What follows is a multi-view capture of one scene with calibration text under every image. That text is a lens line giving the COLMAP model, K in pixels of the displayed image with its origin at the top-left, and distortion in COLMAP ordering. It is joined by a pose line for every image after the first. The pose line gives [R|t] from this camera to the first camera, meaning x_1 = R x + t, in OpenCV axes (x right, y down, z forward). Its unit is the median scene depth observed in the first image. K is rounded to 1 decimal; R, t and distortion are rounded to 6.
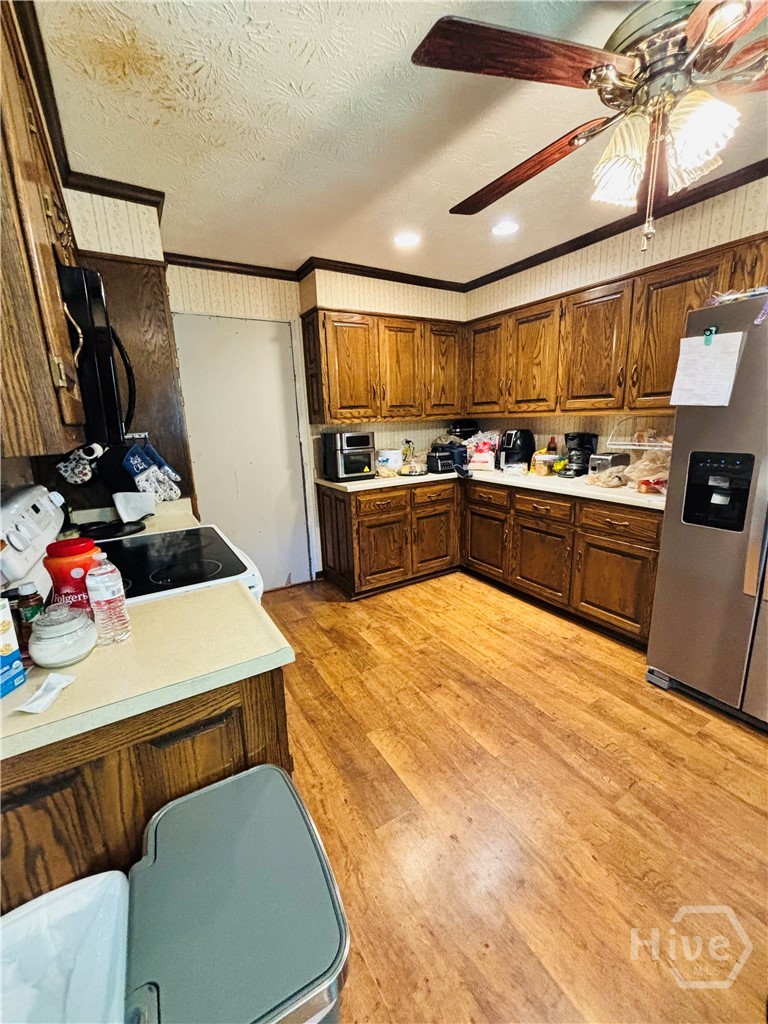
lens RADIAL K [[413.5, 0, 382.3], [0, 413.5, 508.0], [0, 0, 1]] dist [-0.002905, 0.000941]
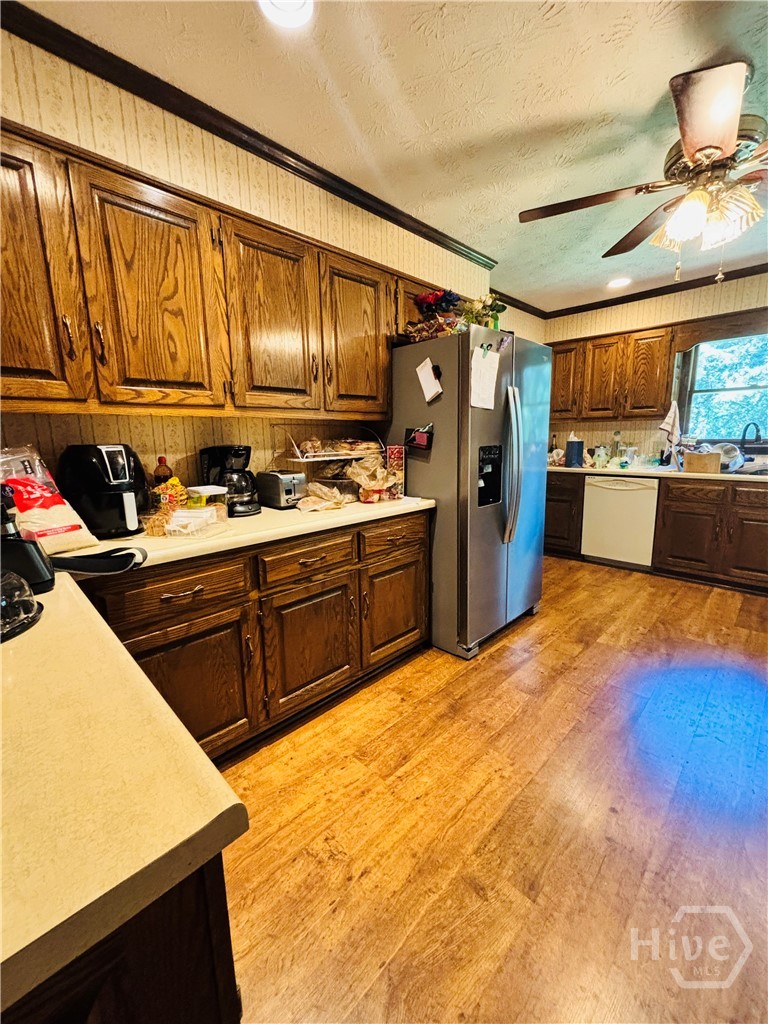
lens RADIAL K [[413.5, 0, 381.4], [0, 413.5, 510.1], [0, 0, 1]] dist [-0.002905, 0.000941]
pose [[-0.236957, -0.134894, 0.962110, -0.239769], [0.234075, 0.953213, 0.191296, -0.177037], [-0.942900, 0.270534, -0.194295, 1.066135]]
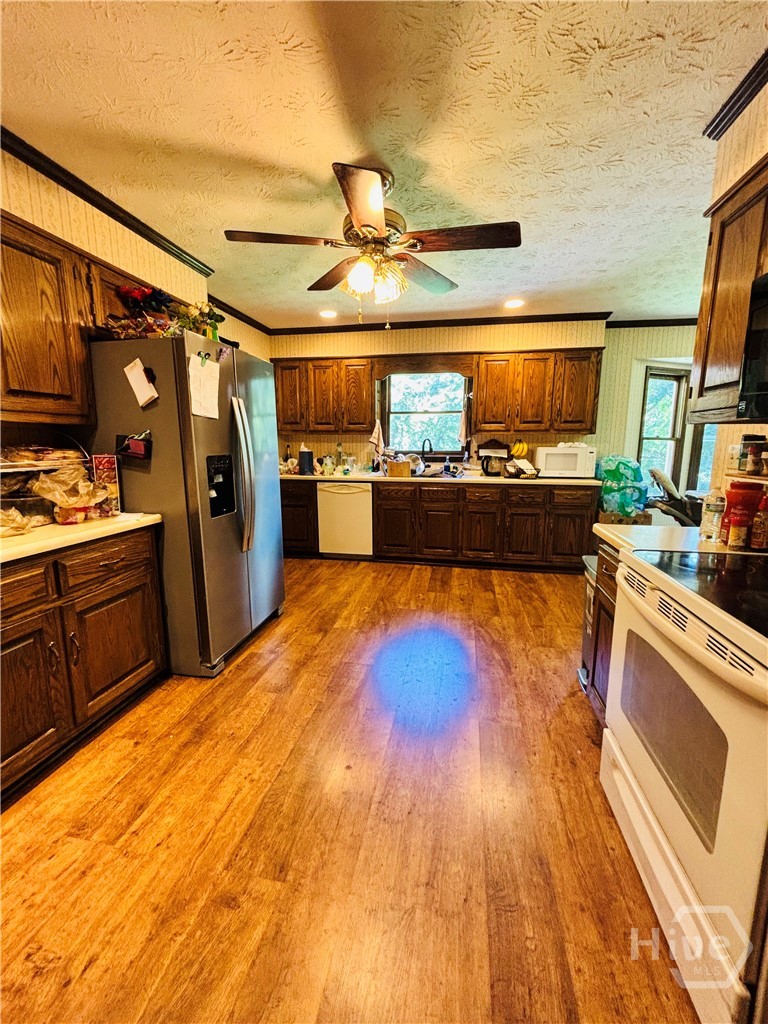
lens RADIAL K [[413.5, 0, 384.9], [0, 413.5, 510.5], [0, 0, 1]] dist [-0.002905, 0.000941]
pose [[-0.744829, -0.077326, 0.662760, -0.275579], [0.165241, 0.940948, 0.295485, -0.175314], [-0.646472, 0.329601, -0.688068, 1.050542]]
